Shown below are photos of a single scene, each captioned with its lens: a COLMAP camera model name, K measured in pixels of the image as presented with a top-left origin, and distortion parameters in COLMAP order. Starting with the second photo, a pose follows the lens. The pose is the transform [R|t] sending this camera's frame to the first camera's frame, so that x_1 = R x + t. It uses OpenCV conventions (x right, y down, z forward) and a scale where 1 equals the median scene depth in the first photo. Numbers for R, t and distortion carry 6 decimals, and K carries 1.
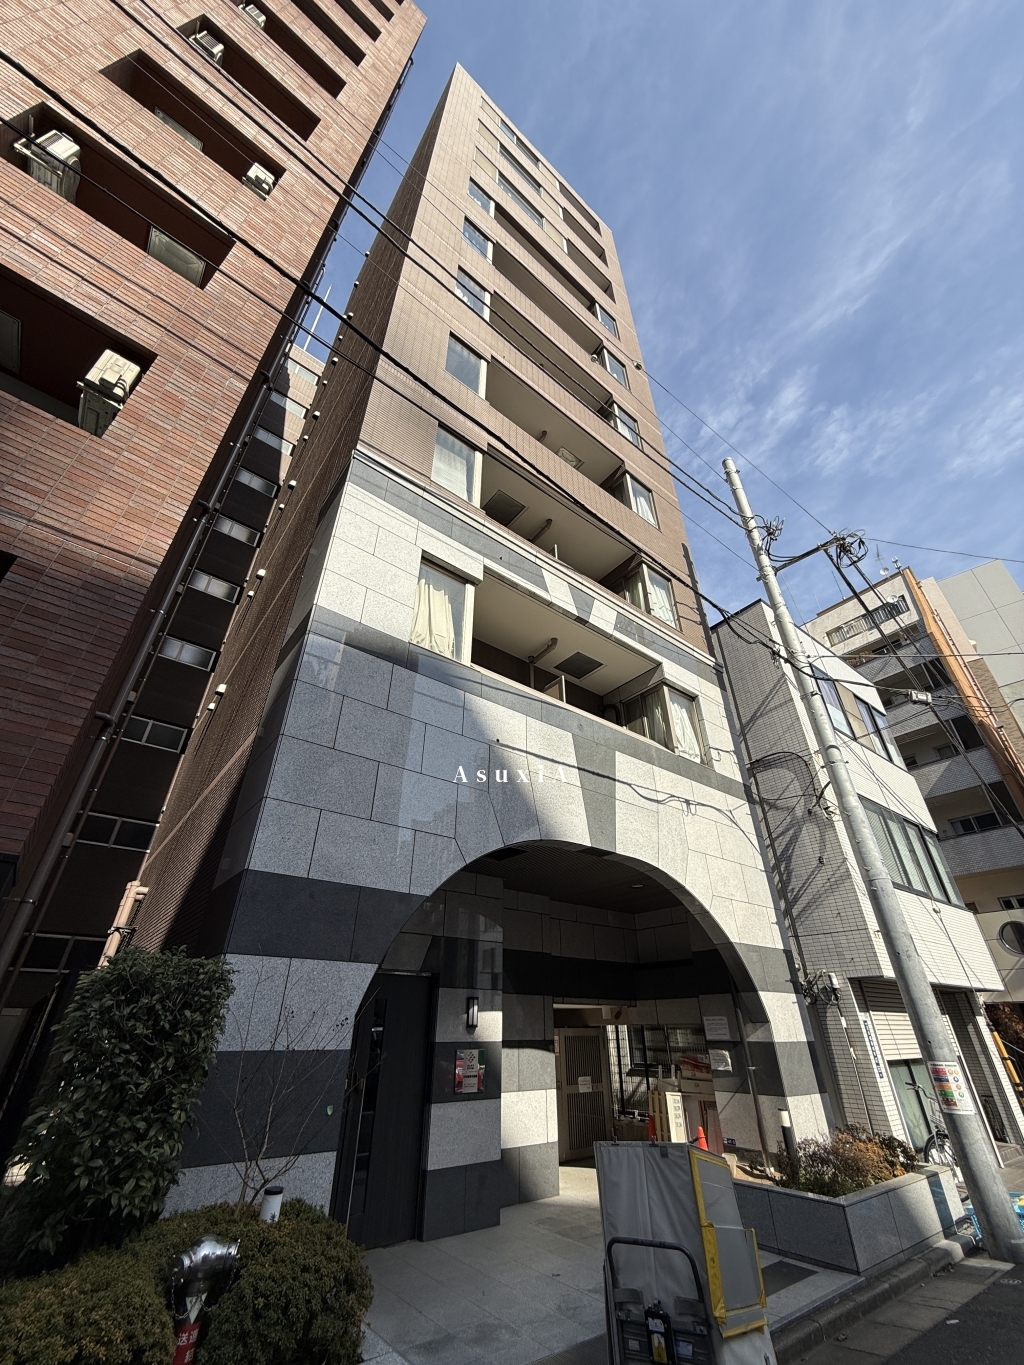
lens RADIAL K [[541.4, 0, 512.0], [0, 541.4, 682.5], [0, 0, 1]] dist [-0.000231, -0.000376]
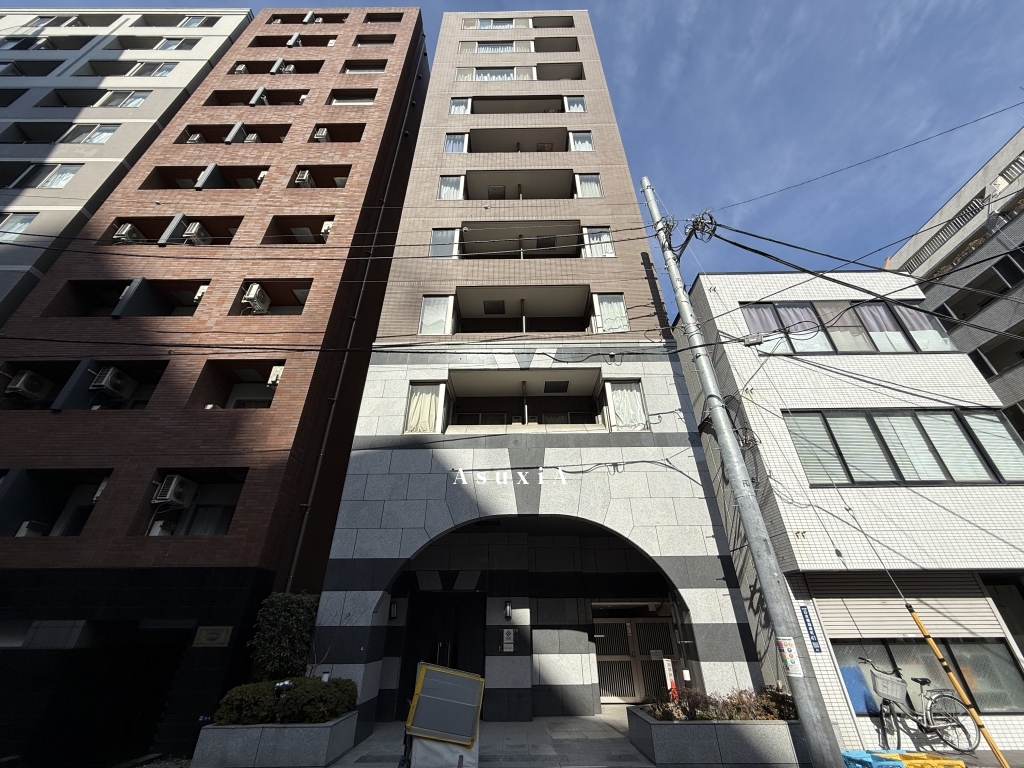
lens RADIAL K [[406.1, 0, 512.0], [0, 406.1, 384.0], [0, 0, 1]] dist [-0.000231, -0.000376]
pose [[0.780070, -0.326440, -0.533786, 0.873732], [0.343932, 0.936379, -0.070030, -0.002130], [0.522687, -0.128958, 0.842715, -0.046612]]
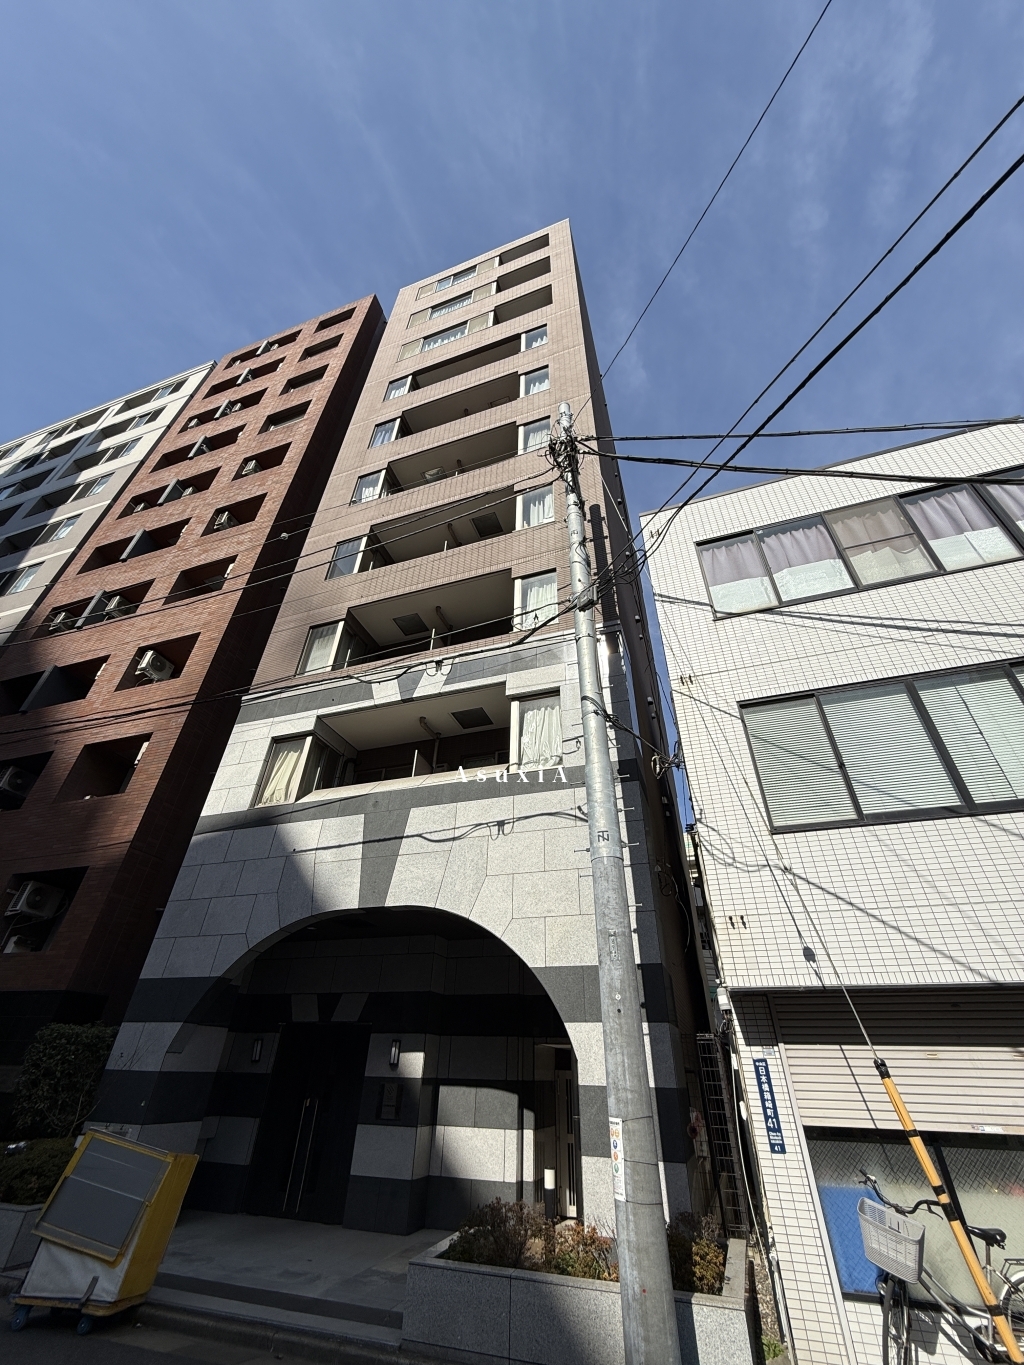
lens RADIAL K [[541.4, 0, 512.0], [0, 541.4, 682.5], [0, 0, 1]] dist [-0.000231, -0.000376]
pose [[0.544335, -0.483598, -0.685443, 1.276664], [0.434594, 0.861473, -0.262664, 0.305067], [0.717514, -0.154912, 0.679099, 0.457991]]
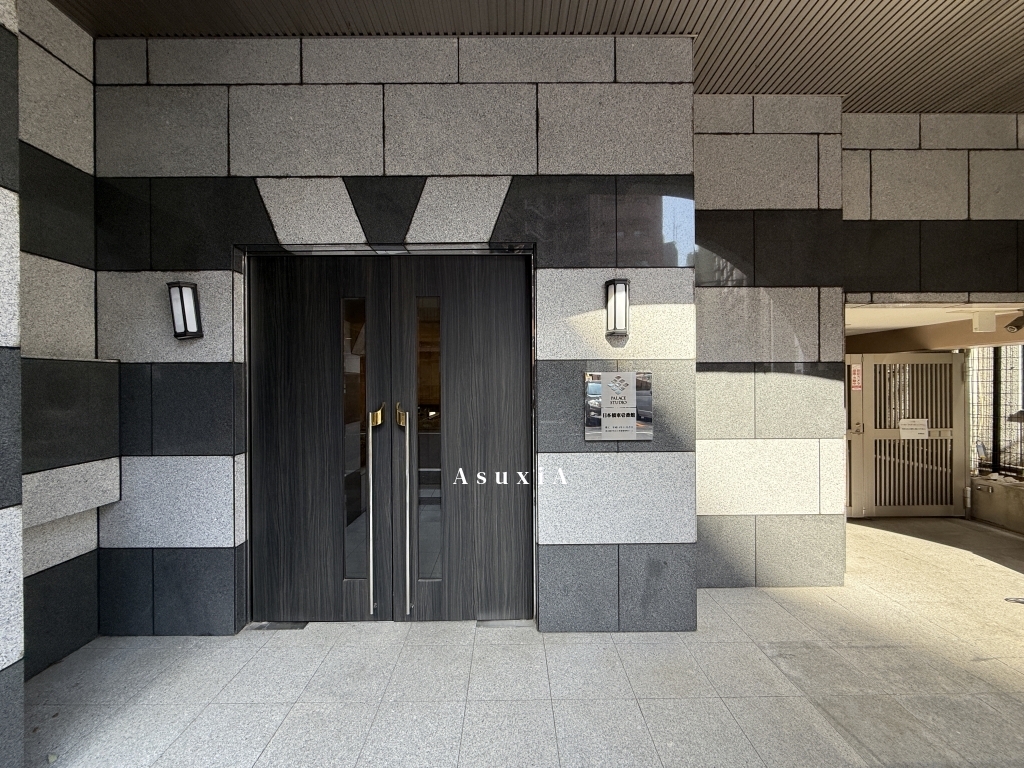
lens RADIAL K [[406.1, 0, 512.0], [0, 406.1, 384.0], [0, 0, 1]] dist [-0.000231, -0.000376]
pose [[0.792213, -0.002101, -0.610241, 0.070940], [0.335169, 0.837161, 0.432232, 0.453526], [0.509962, -0.546953, 0.663914, 0.639576]]
